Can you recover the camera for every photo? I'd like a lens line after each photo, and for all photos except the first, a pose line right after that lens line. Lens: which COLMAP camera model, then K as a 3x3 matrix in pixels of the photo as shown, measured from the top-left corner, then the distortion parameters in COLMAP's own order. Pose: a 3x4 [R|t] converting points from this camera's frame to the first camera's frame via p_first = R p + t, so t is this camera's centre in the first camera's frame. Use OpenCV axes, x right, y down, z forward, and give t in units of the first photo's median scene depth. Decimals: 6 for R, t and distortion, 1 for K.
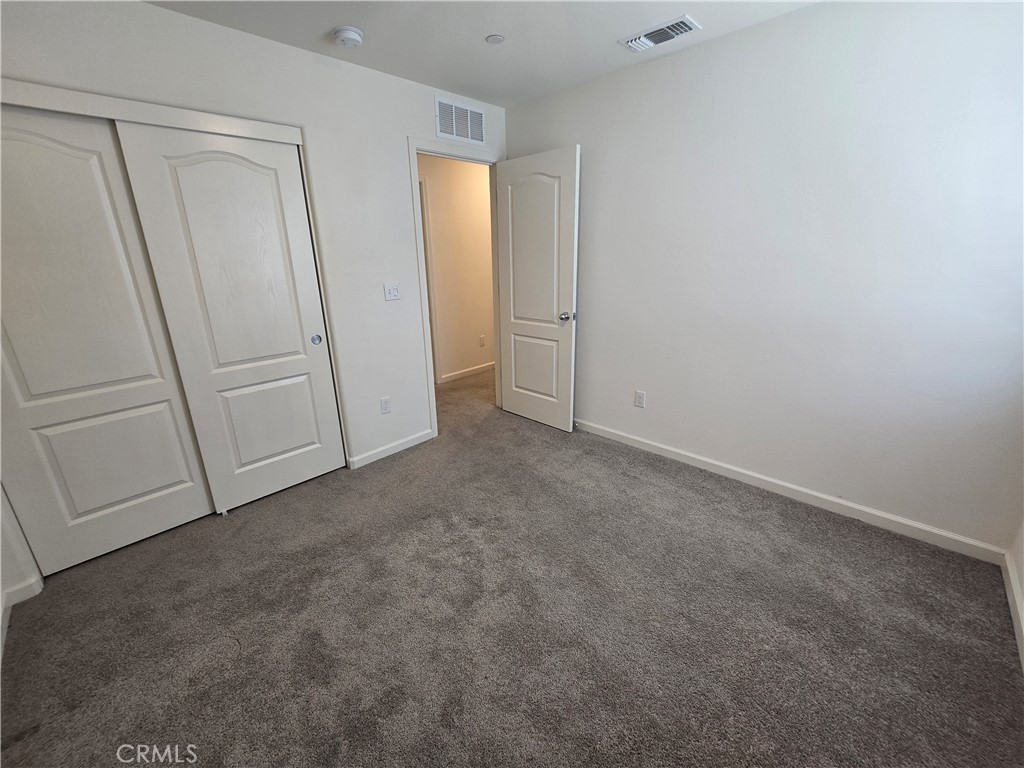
lens RADIAL K [[423.9, 0, 511.2], [0, 423.9, 385.0], [0, 0, 1]] dist [-0.004115, 0.000675]
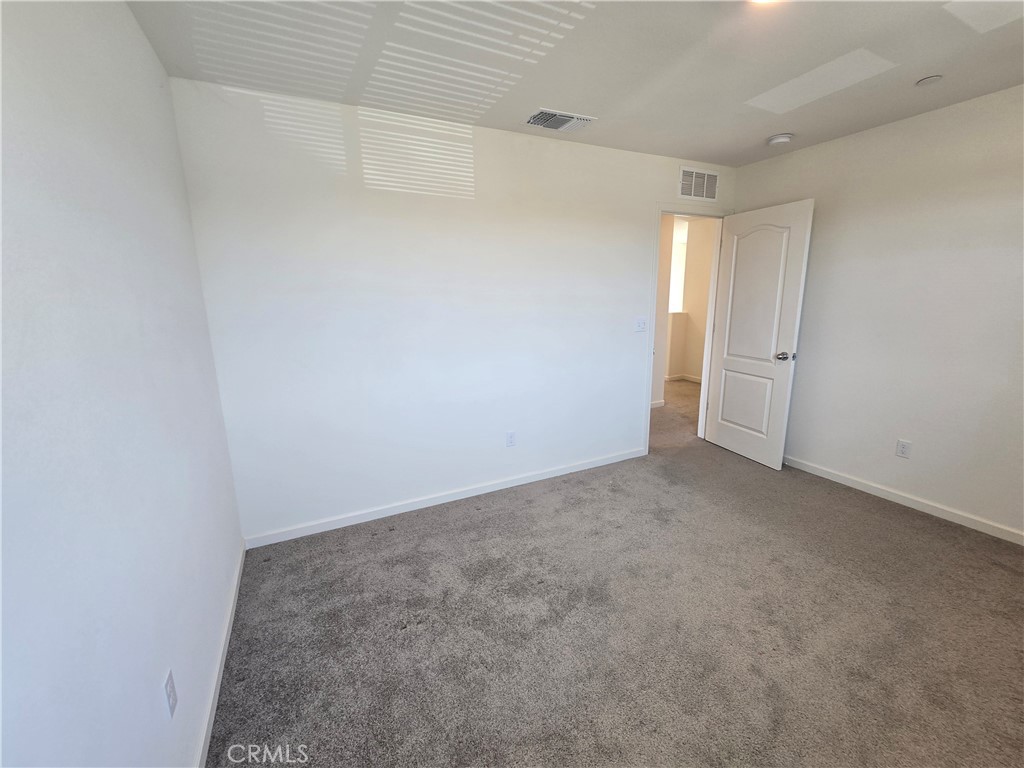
lens RADIAL K [[423.9, 0, 520.1], [0, 423.9, 383.3], [0, 0, 1]] dist [-0.004115, 0.000675]
pose [[0.948285, 0.085151, -0.305786, -0.160505], [-0.113854, 0.990489, -0.077259, 0.057286], [0.296299, 0.108079, 0.948961, -0.166697]]
